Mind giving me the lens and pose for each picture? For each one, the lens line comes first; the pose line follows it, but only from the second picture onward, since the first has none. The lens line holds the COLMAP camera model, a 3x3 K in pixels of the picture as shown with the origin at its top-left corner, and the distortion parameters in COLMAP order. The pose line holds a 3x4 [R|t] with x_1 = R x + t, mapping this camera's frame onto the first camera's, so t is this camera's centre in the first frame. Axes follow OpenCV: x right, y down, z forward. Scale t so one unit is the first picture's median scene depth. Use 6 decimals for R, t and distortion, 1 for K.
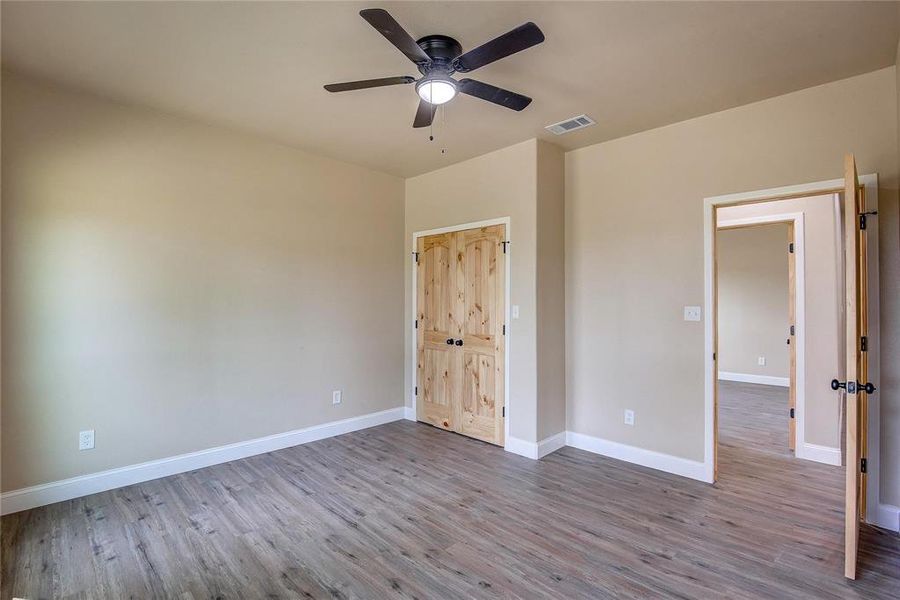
lens RADIAL K [[419.8, 0, 445.7], [0, 419.8, 302.1], [0, 0, 1]] dist [-0.021458, 0.000585]
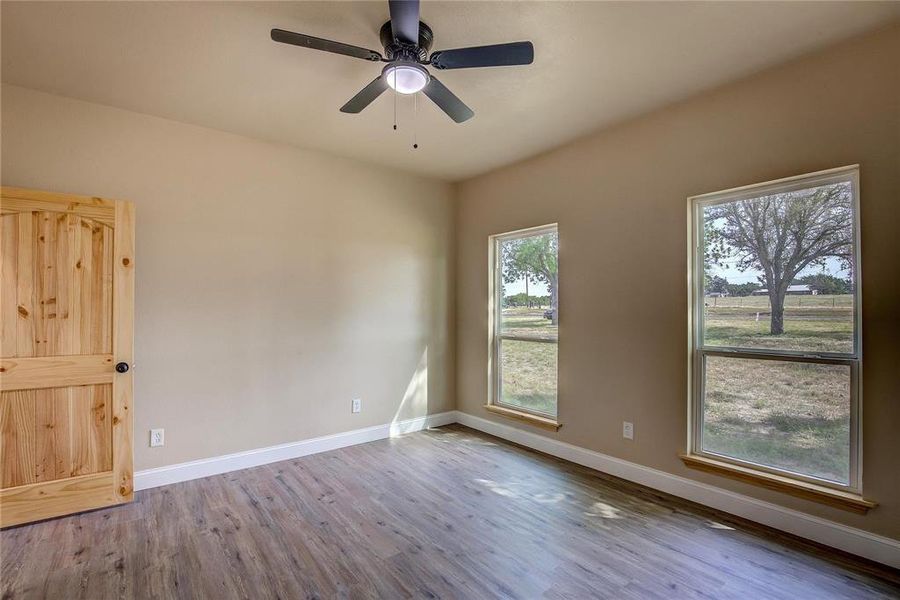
lens RADIAL K [[419.8, 0, 445.7], [0, 419.8, 302.1], [0, 0, 1]] dist [-0.021458, 0.000585]
pose [[-0.992673, -0.000036, 0.120835, -0.148606], [-0.002132, 0.999849, -0.017222, 0.004473], [-0.120816, -0.017353, -0.992523, 1.287063]]
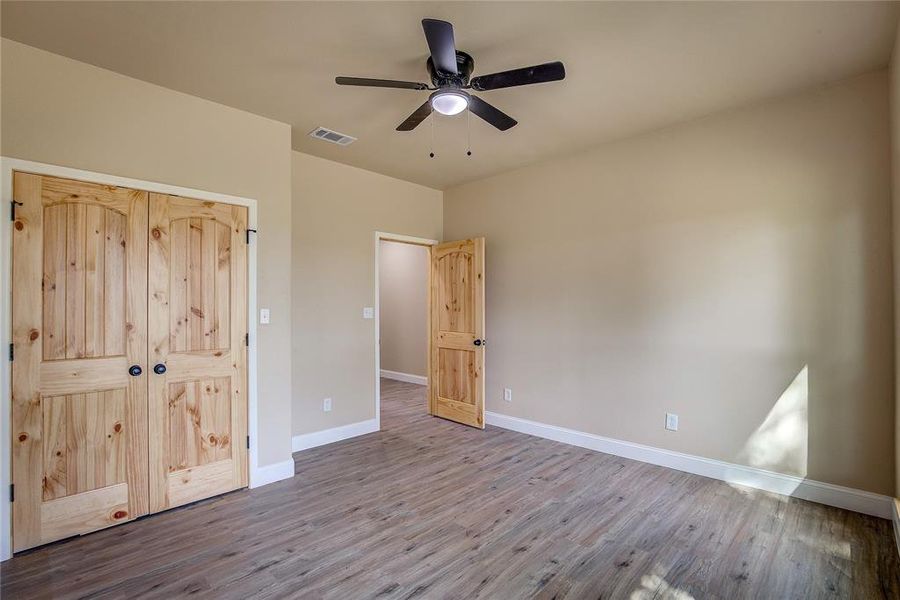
lens RADIAL K [[419.8, 0, 445.7], [0, 419.8, 302.1], [0, 0, 1]] dist [-0.021458, 0.000585]
pose [[-0.009428, 0.004933, 0.999943, -0.717466], [0.002297, 0.999985, -0.004912, -0.000251], [-0.999953, 0.002250, -0.009439, 0.685009]]
